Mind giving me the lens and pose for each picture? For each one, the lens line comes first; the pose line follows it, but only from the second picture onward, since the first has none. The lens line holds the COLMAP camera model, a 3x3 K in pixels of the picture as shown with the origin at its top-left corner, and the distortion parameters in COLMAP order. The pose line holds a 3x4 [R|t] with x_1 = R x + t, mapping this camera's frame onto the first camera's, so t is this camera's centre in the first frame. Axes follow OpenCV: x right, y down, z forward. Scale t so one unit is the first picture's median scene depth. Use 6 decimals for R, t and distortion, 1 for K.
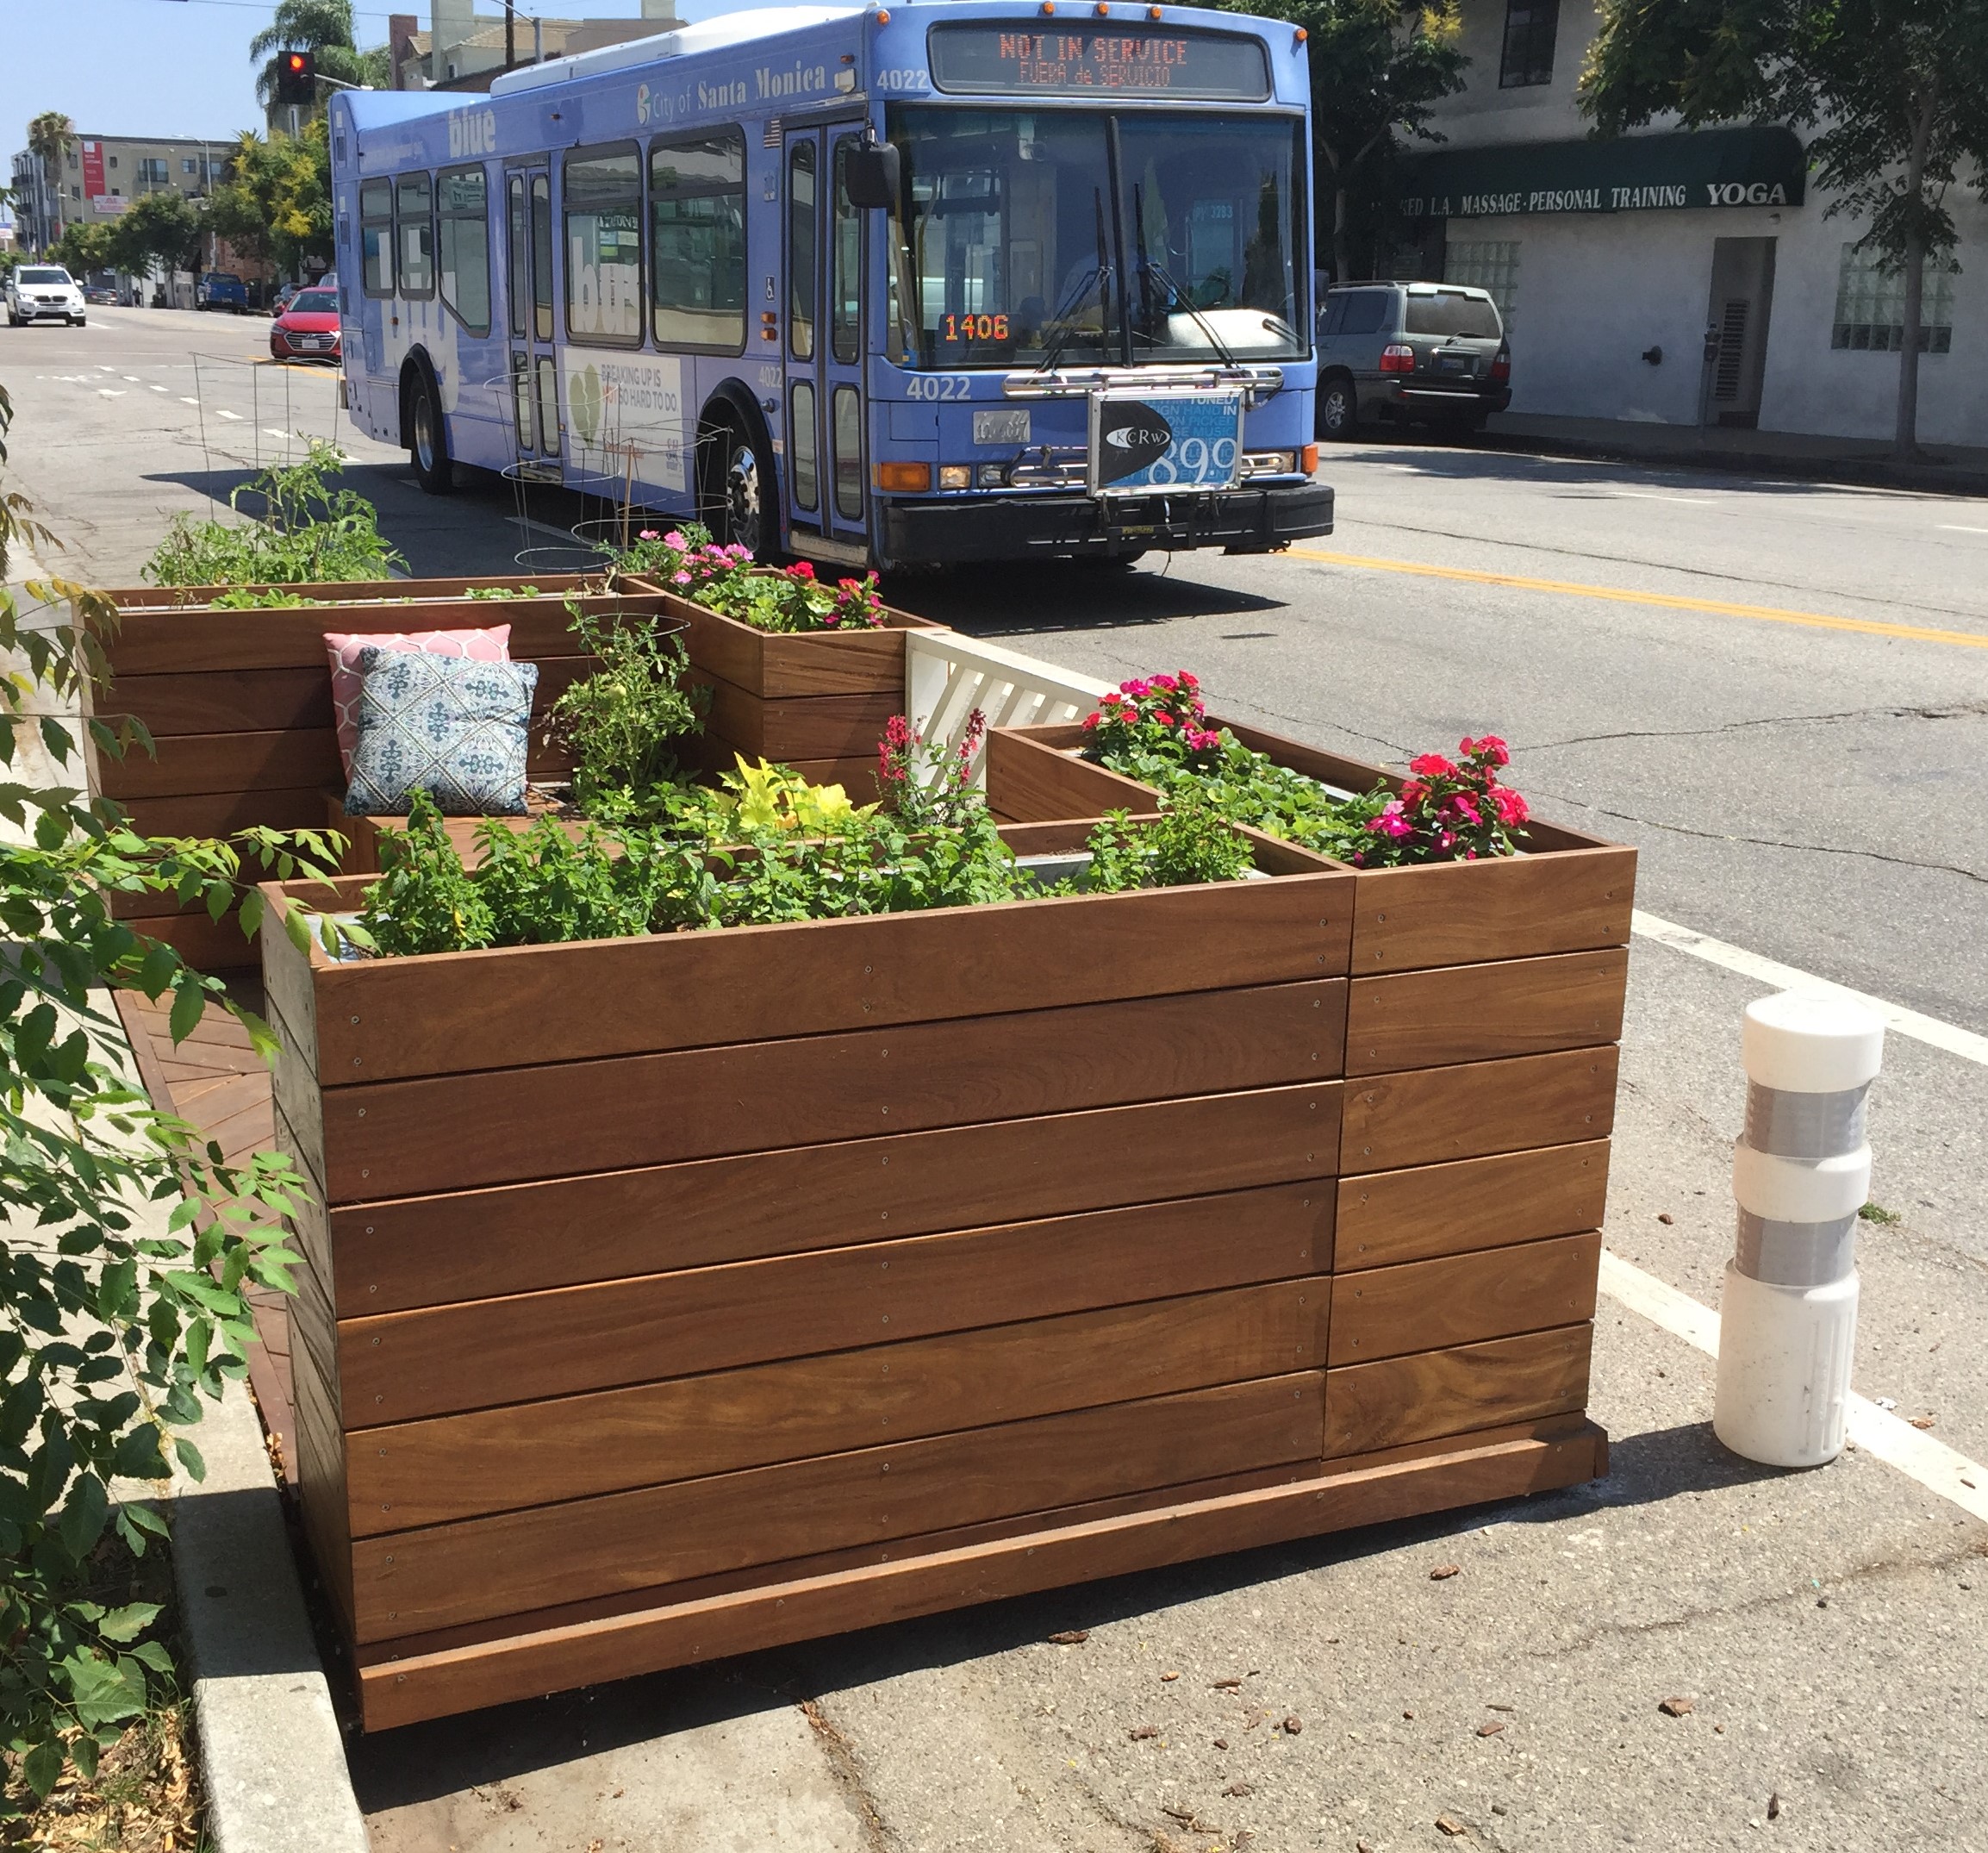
lens RADIAL K [[2572.5, 0, 994.0], [0, 2572.5, 926.5], [0, 0, 1]] dist [0.108152, -0.025614]
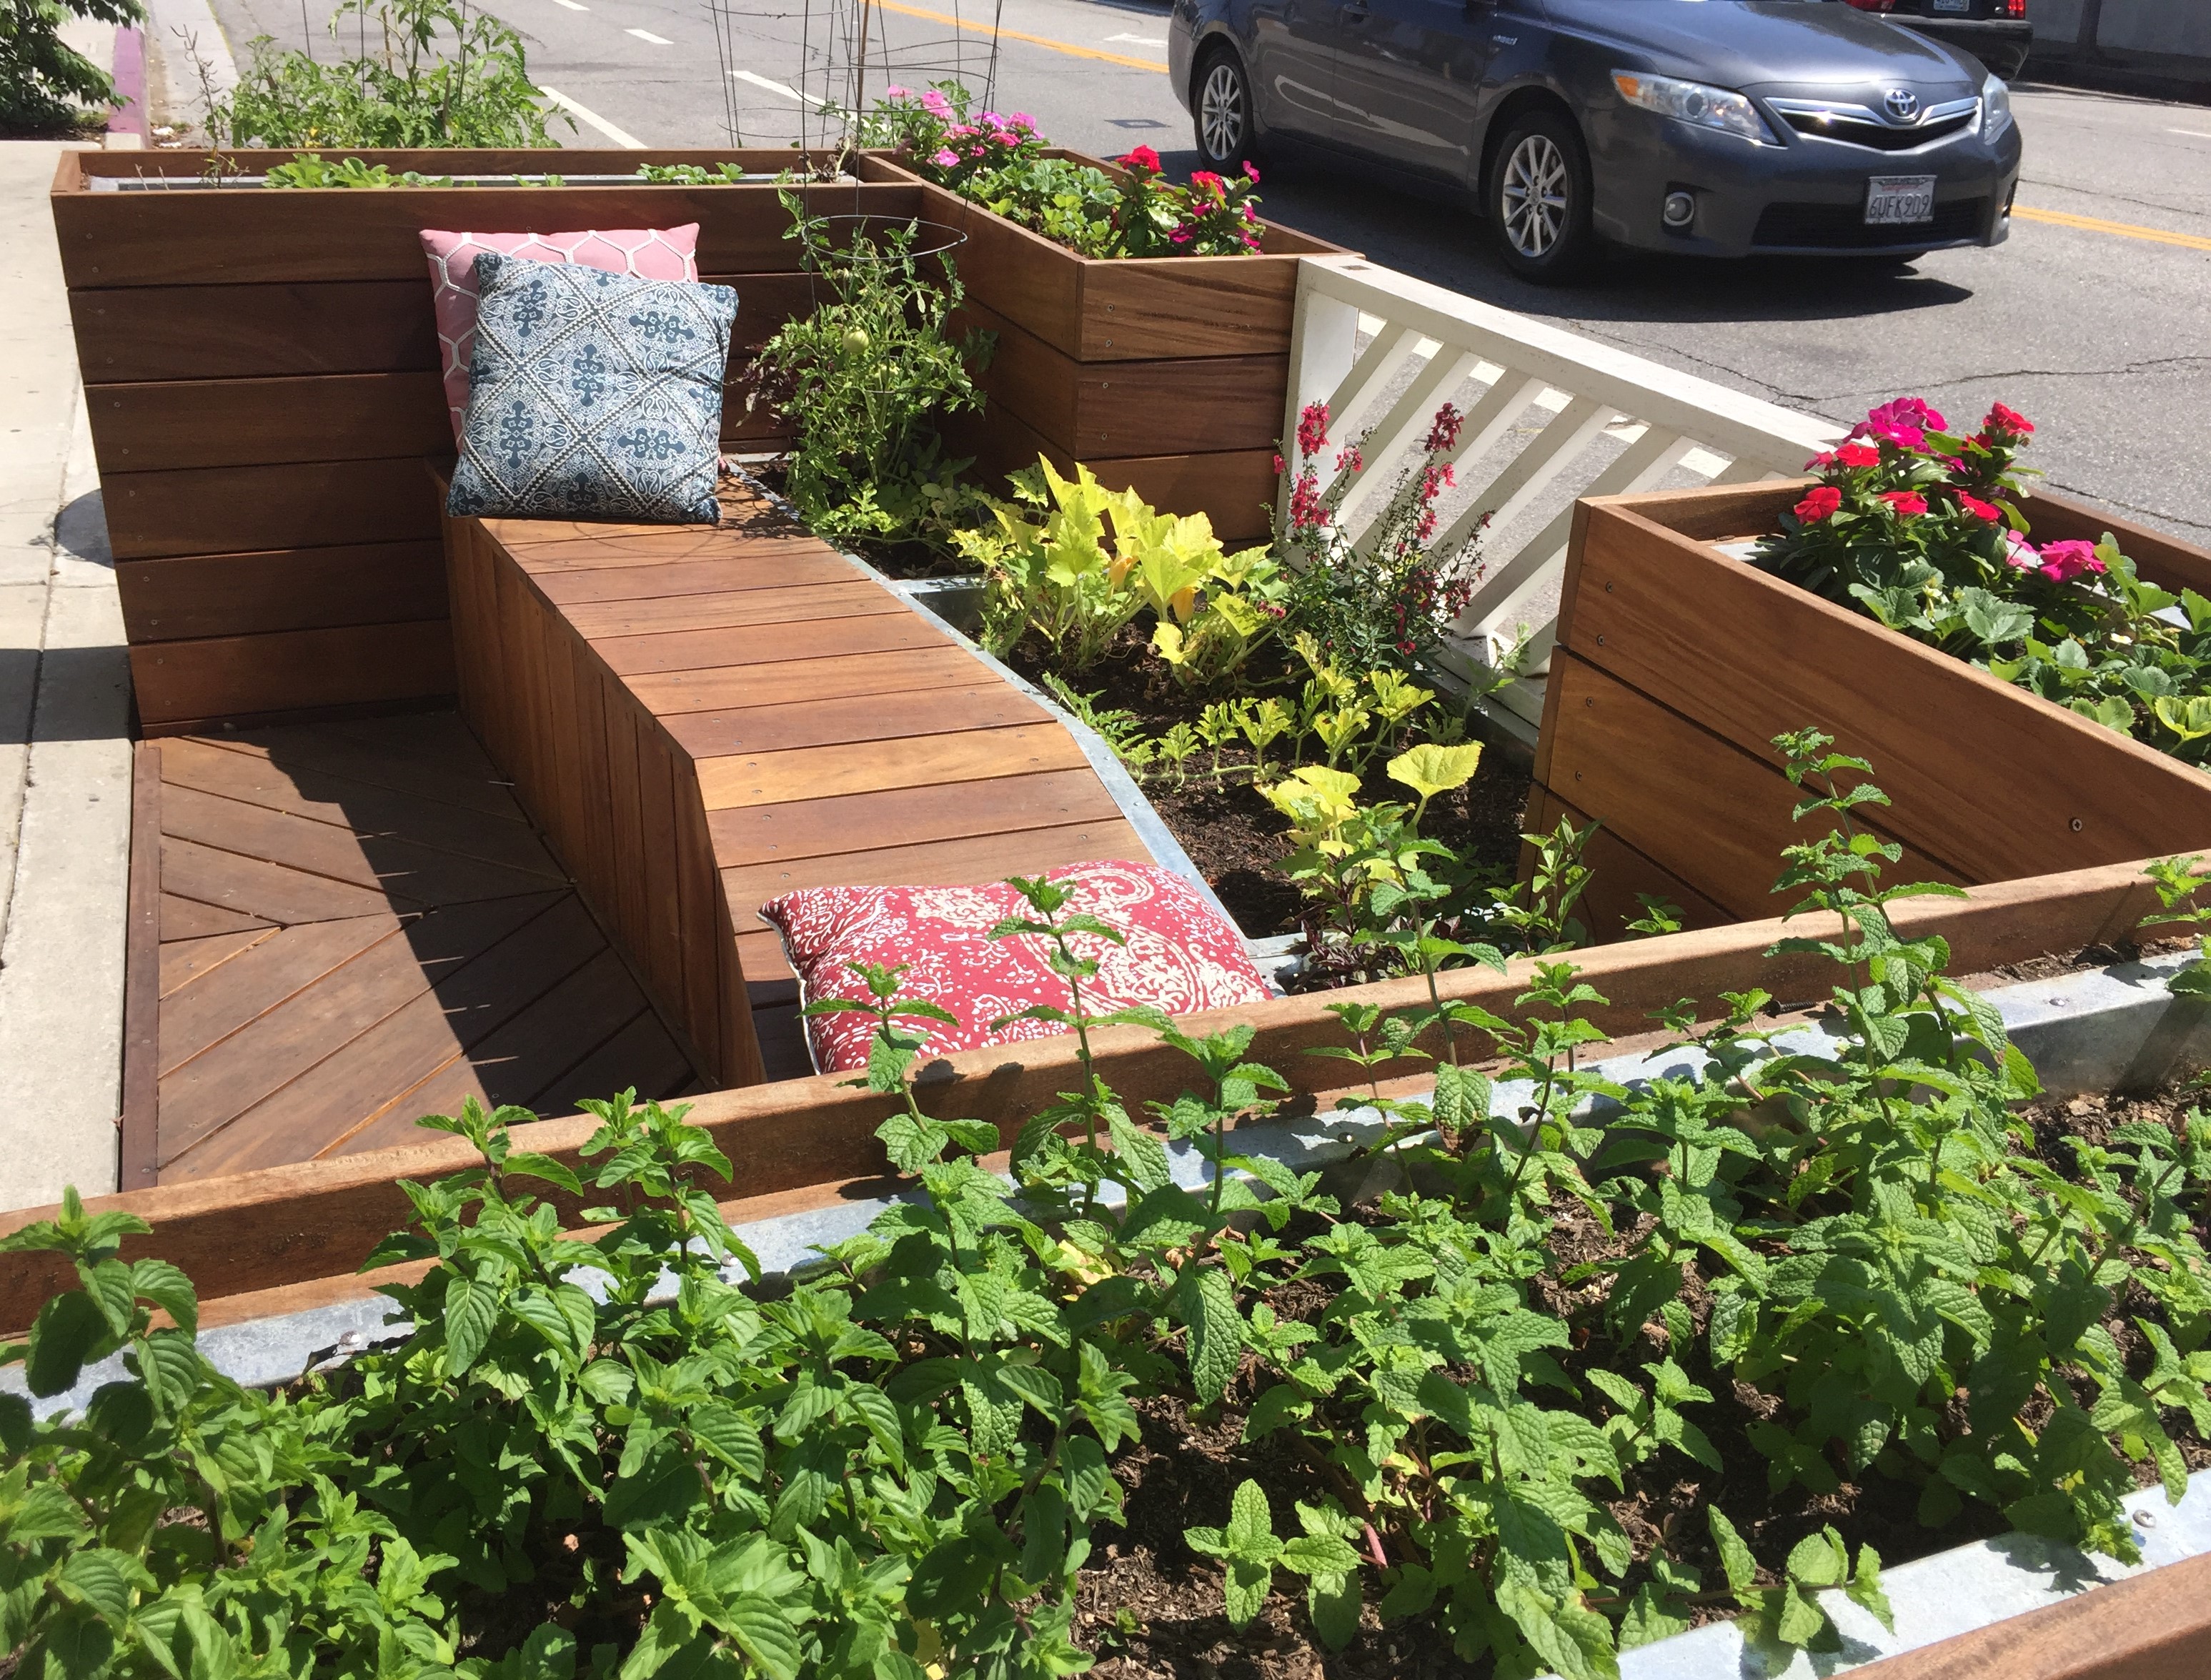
lens RADIAL K [[2182.7, 0, 1105.5], [0, 2182.7, 840.0], [0, 0, 1]] dist [0.114884, -0.248846]
pose [[0.999081, 0.040213, -0.014864, -0.067669], [-0.037103, 0.984723, 0.170131, -0.062061], [0.021478, -0.169423, 0.985309, 0.419480]]
